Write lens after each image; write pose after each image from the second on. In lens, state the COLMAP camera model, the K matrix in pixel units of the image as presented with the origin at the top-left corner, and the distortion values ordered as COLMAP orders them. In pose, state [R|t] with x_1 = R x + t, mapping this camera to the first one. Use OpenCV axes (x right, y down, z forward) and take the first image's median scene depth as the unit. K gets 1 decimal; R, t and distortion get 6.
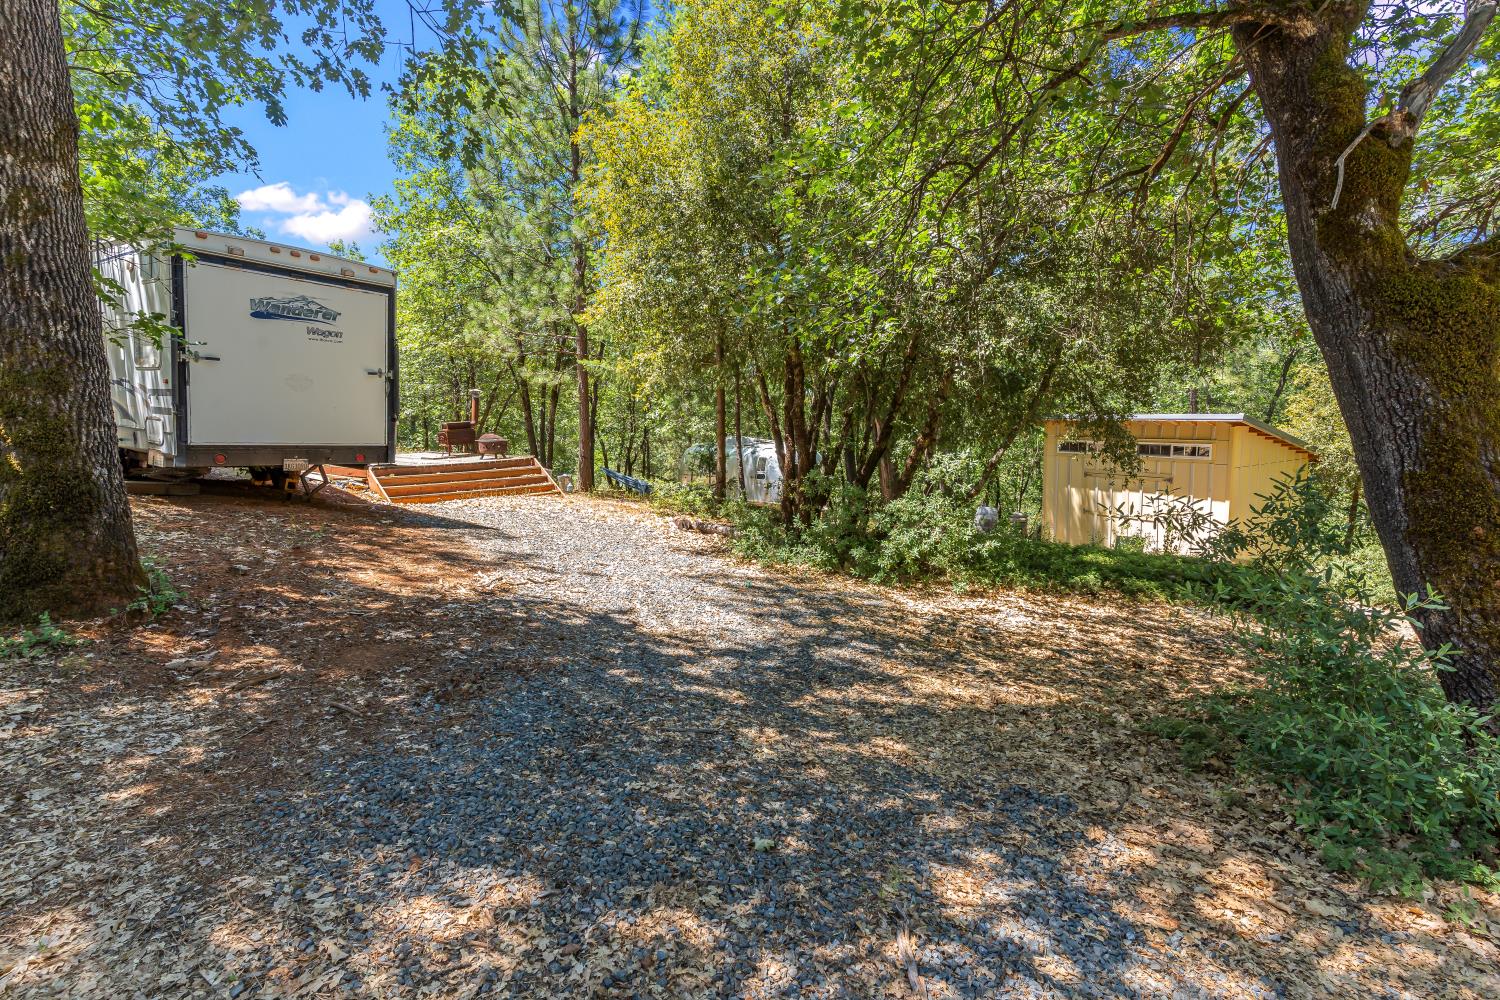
lens RADIAL K [[705.5, 0, 750.0], [0, 705.5, 500.0], [0, 0, 1]] dist [-0.002748, -0.000473]
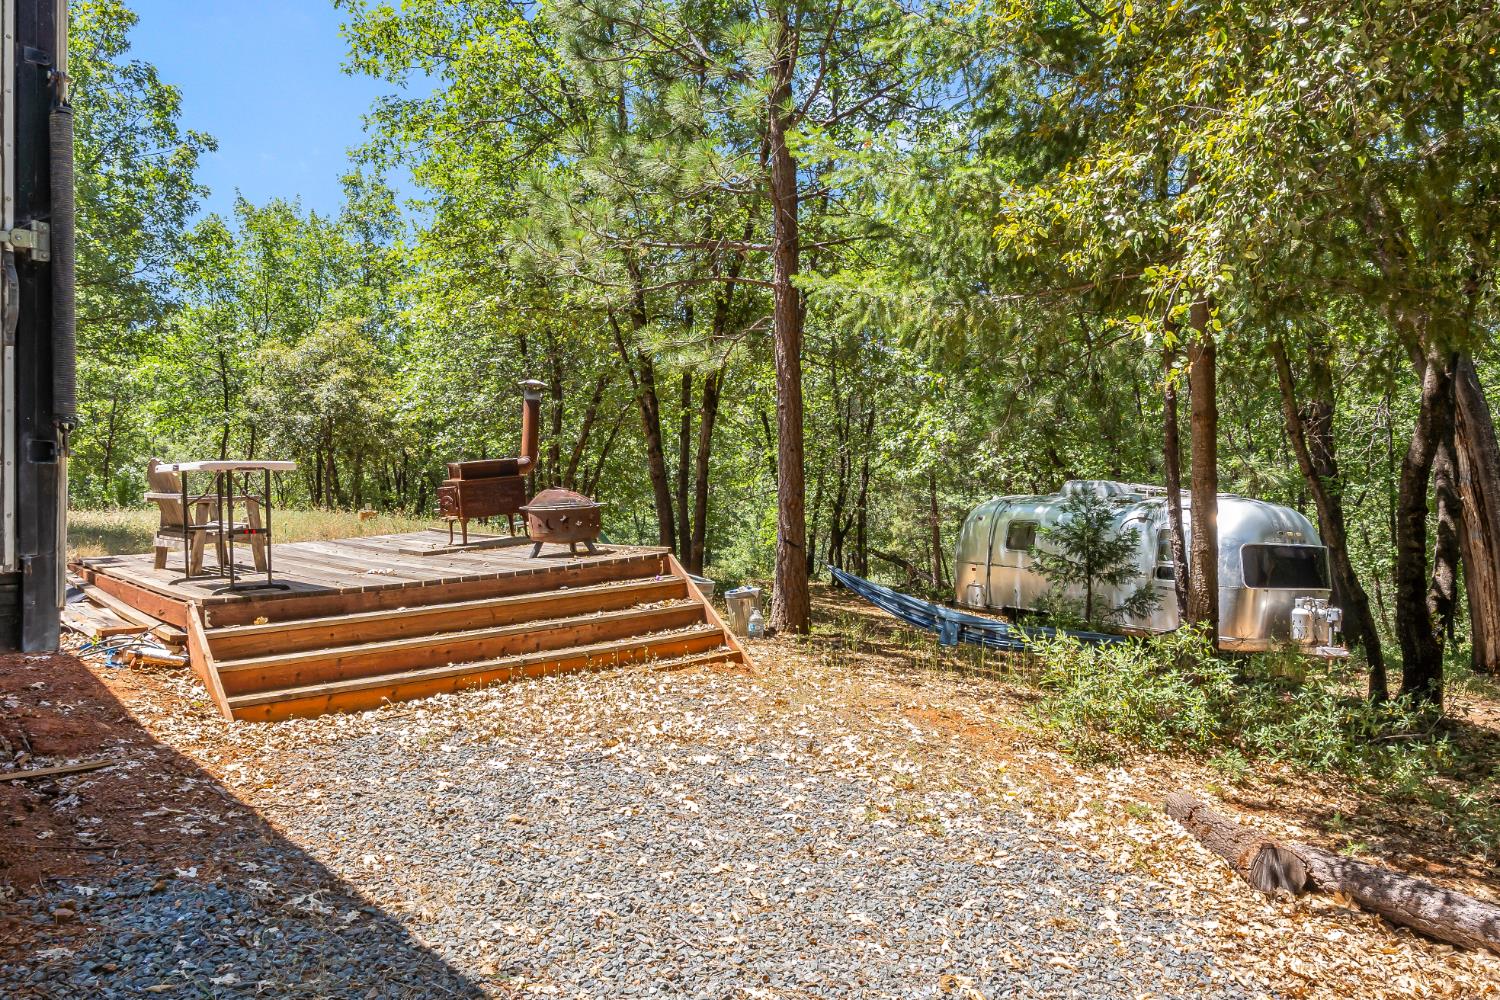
lens RADIAL K [[705.5, 0, 750.0], [0, 705.5, 500.0], [0, 0, 1]] dist [-0.002748, -0.000473]
pose [[0.985456, -0.006825, -0.169796, -0.199856], [-0.002275, 0.998574, -0.053343, -0.067573], [0.169918, 0.052954, 0.984034, 0.637433]]
